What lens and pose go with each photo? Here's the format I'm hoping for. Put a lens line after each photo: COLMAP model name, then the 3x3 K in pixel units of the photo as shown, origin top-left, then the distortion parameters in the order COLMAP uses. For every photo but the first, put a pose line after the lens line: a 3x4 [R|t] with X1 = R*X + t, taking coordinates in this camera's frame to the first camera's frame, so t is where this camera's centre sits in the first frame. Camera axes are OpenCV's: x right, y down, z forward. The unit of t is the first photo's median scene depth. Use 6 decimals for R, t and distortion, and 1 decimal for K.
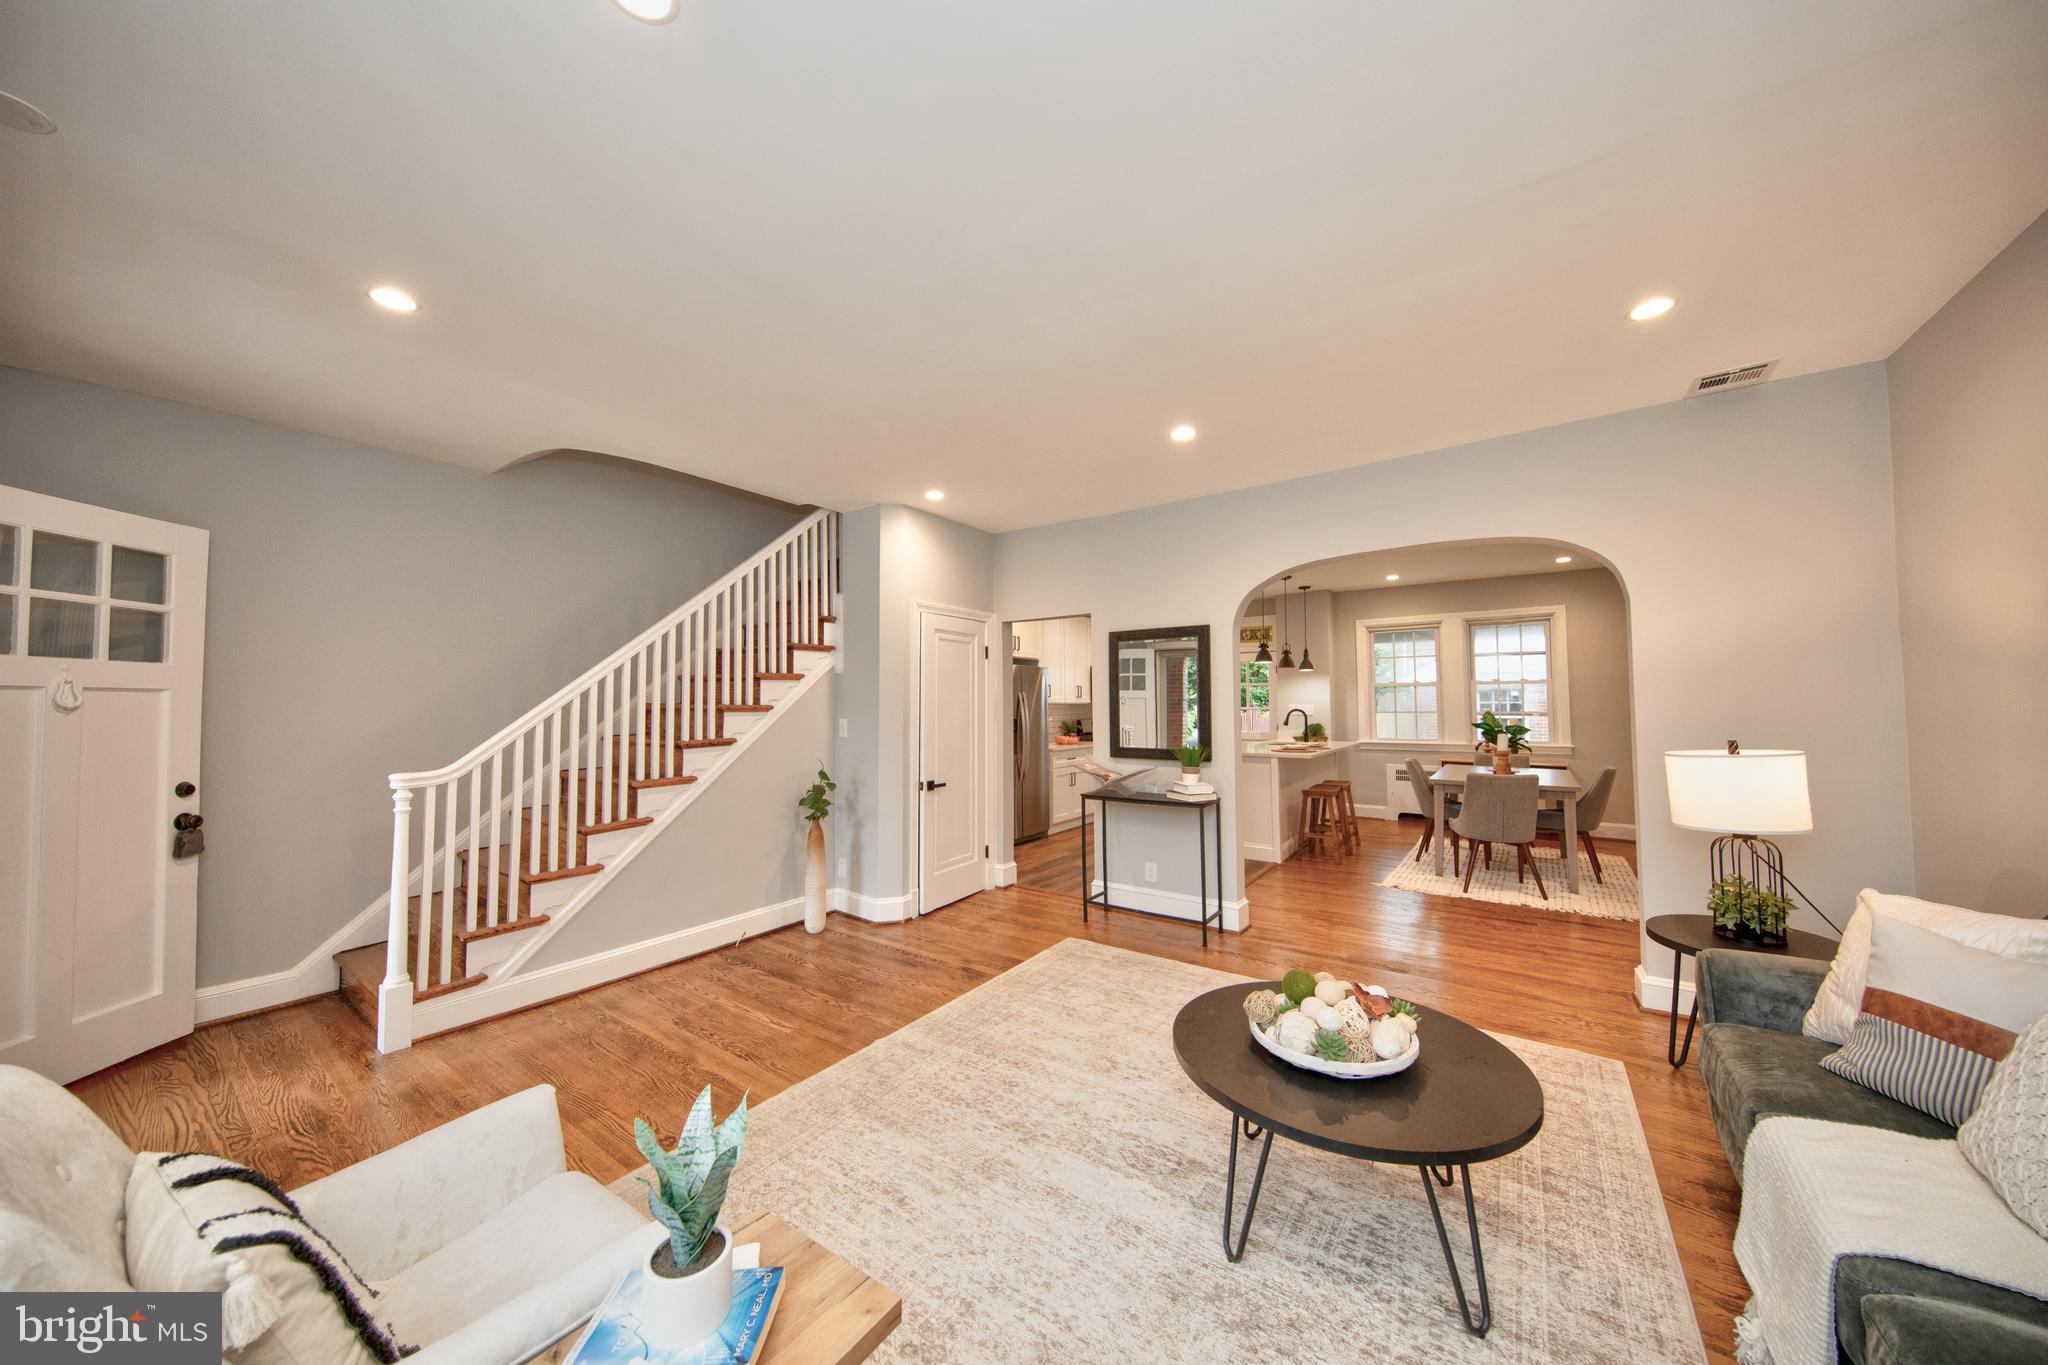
lens RADIAL K [[695.0, 0, 1012.3], [0, 695.0, 672.9], [0, 0, 1]] dist [0.001720, -0.000109]
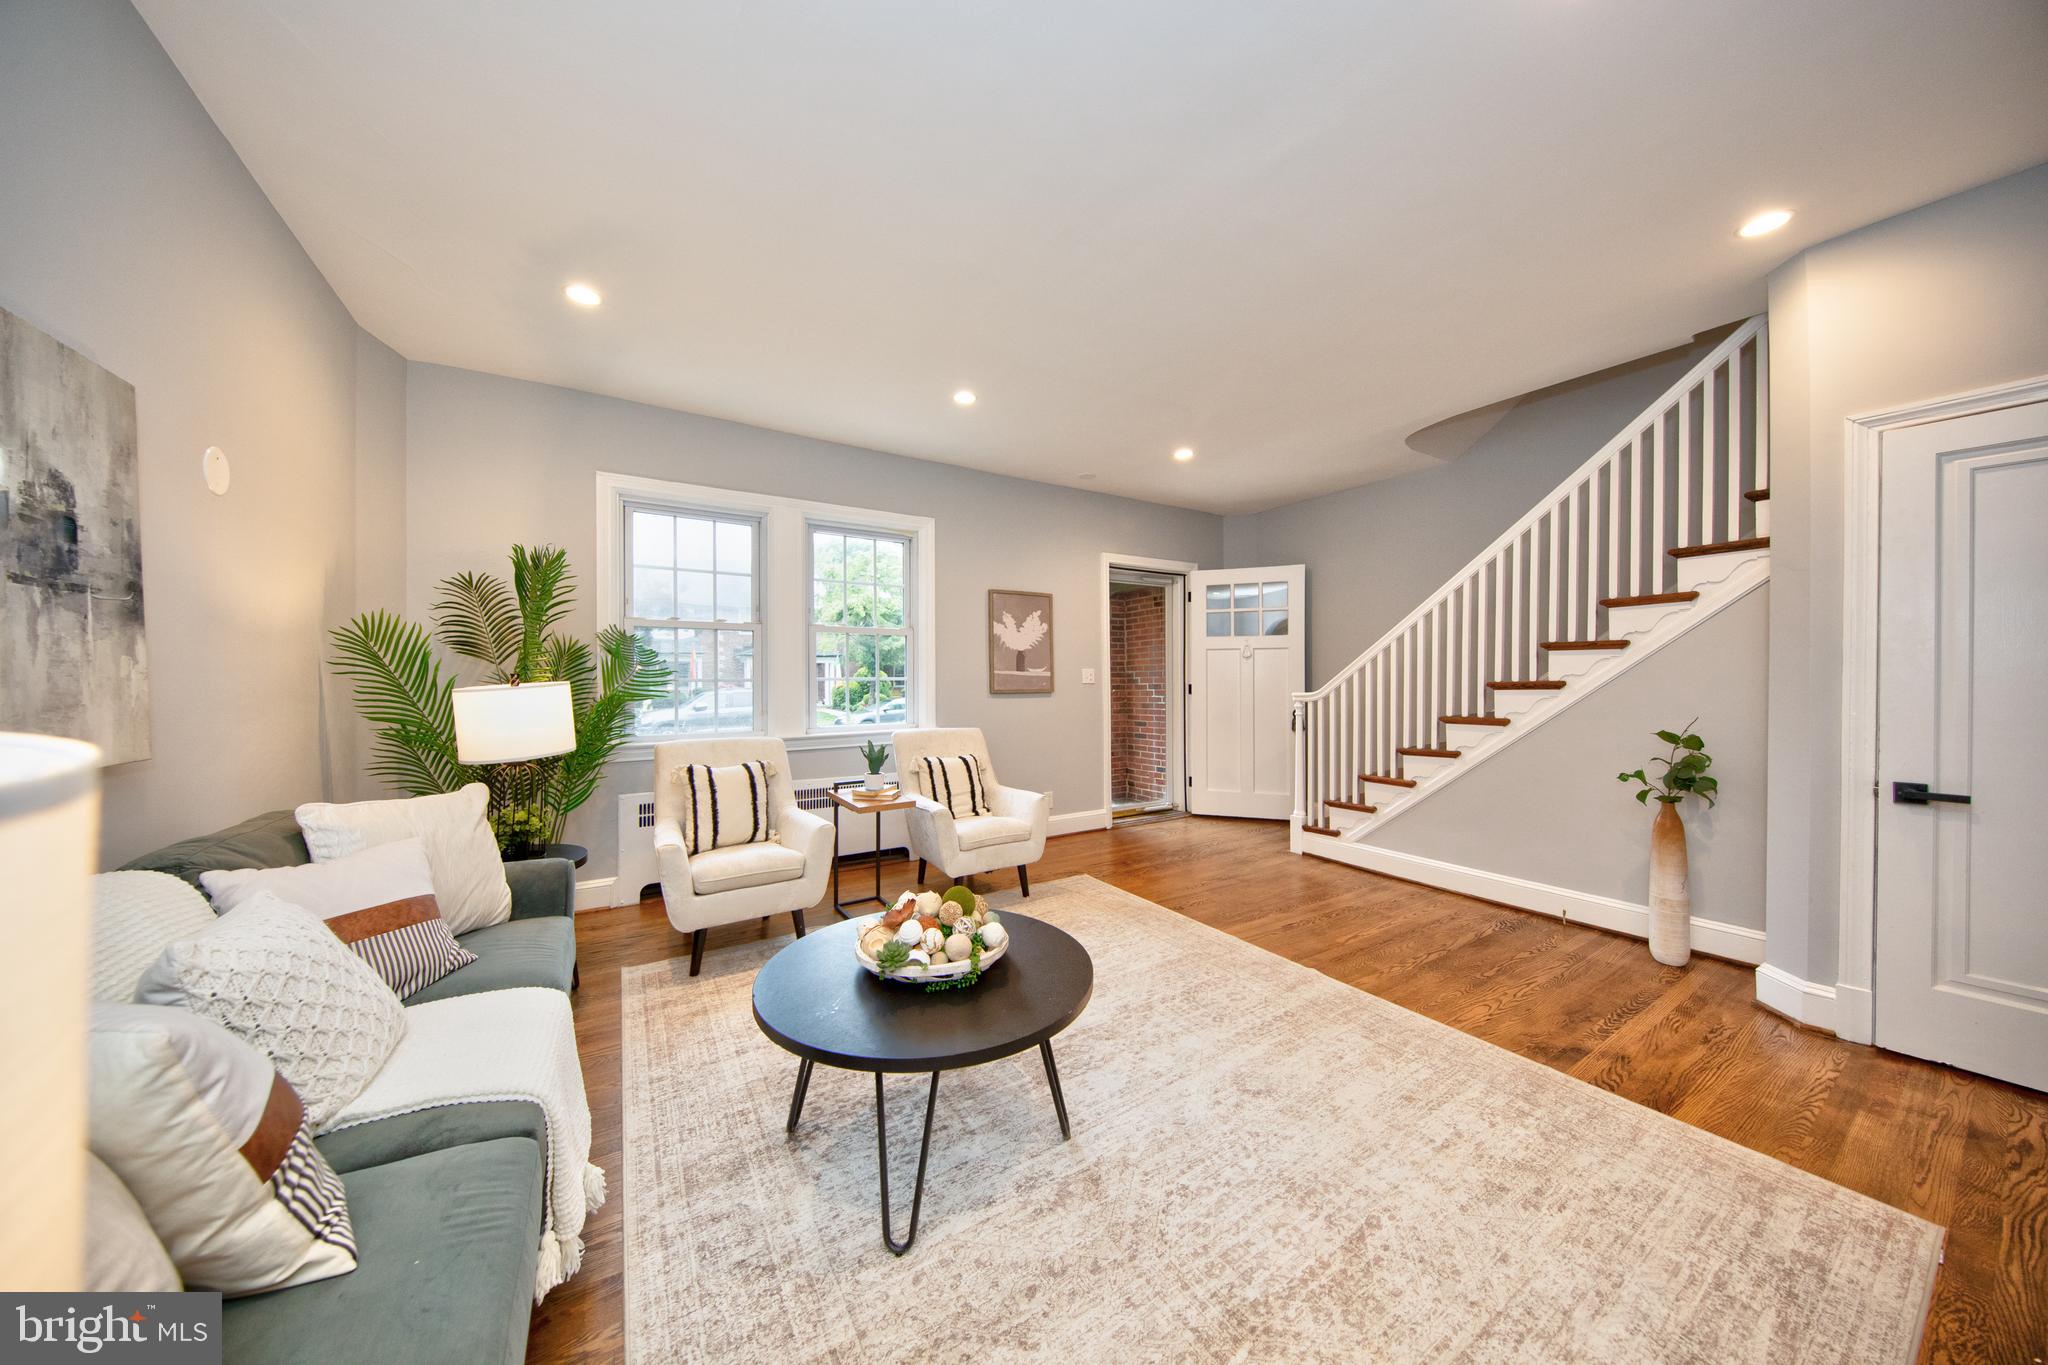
lens RADIAL K [[636.6, 0, 1004.5], [0, 636.6, 685.5], [0, 0, 1]] dist [0.002290, -0.000514]
pose [[-0.391294, 0.018025, -0.920089, 0.677979], [0.042892, 0.999079, 0.001331, 0.081155], [0.919266, -0.038943, -0.391707, 0.796937]]
